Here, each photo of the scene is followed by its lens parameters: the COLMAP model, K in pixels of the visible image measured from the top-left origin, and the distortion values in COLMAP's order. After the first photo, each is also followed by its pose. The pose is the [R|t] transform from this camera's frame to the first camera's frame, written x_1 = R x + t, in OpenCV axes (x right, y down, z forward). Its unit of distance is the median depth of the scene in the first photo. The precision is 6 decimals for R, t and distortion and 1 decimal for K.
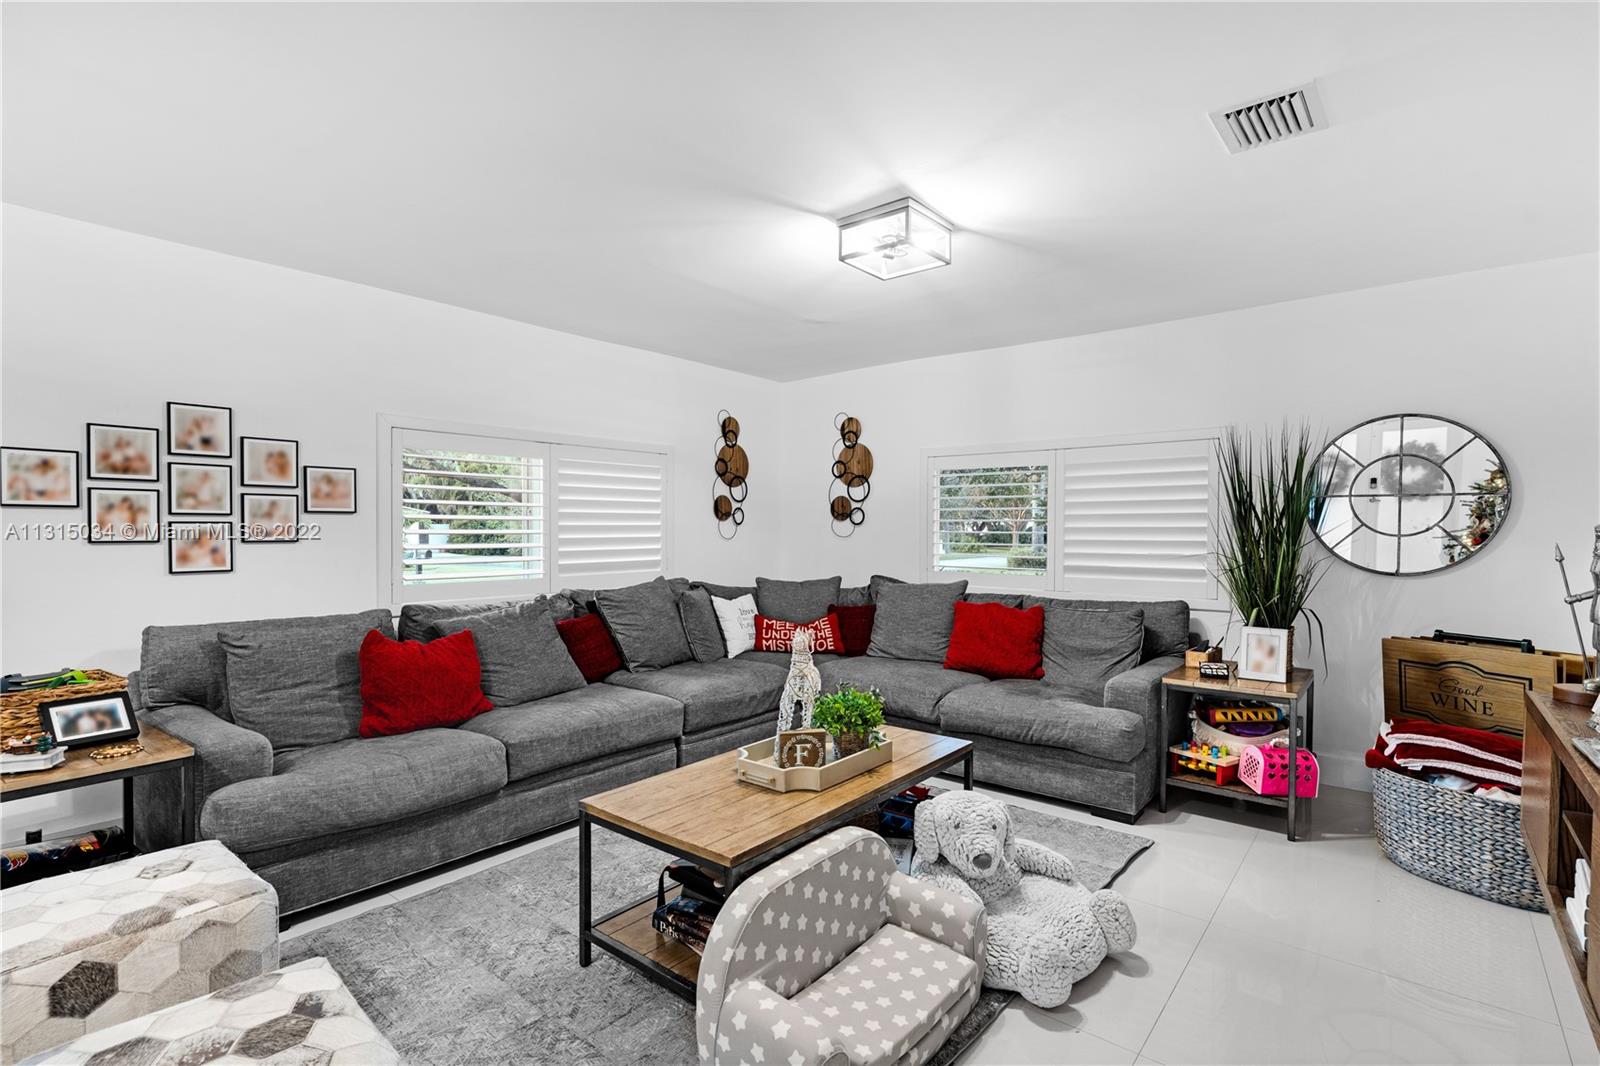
lens RADIAL K [[774.2, 0, 796.4], [0, 774.2, 533.6], [0, 0, 1]] dist [-0.000183, -0.000098]
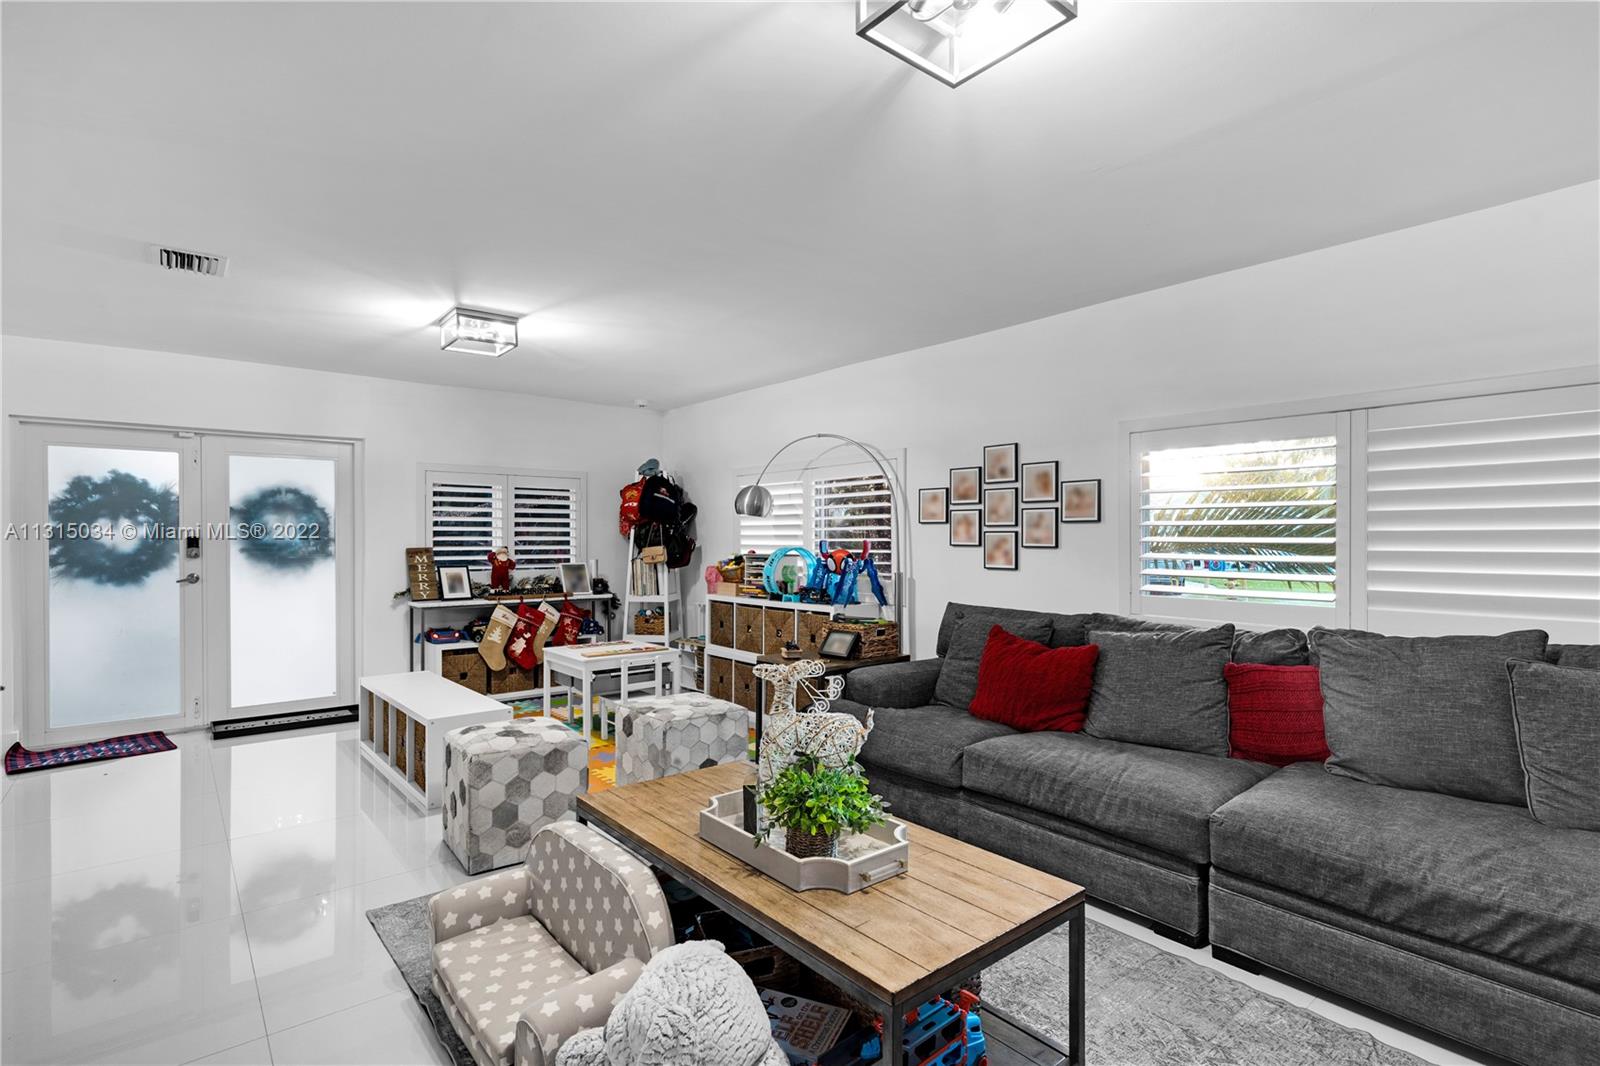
lens RADIAL K [[774.2, 0, 796.7], [0, 774.2, 535.5], [0, 0, 1]] dist [-0.000183, -0.000098]
pose [[-0.202366, -0.004423, -0.979300, 0.613955], [-0.011795, 0.999928, -0.002078, -0.000975], [0.979239, 0.011130, -0.202404, 0.918542]]
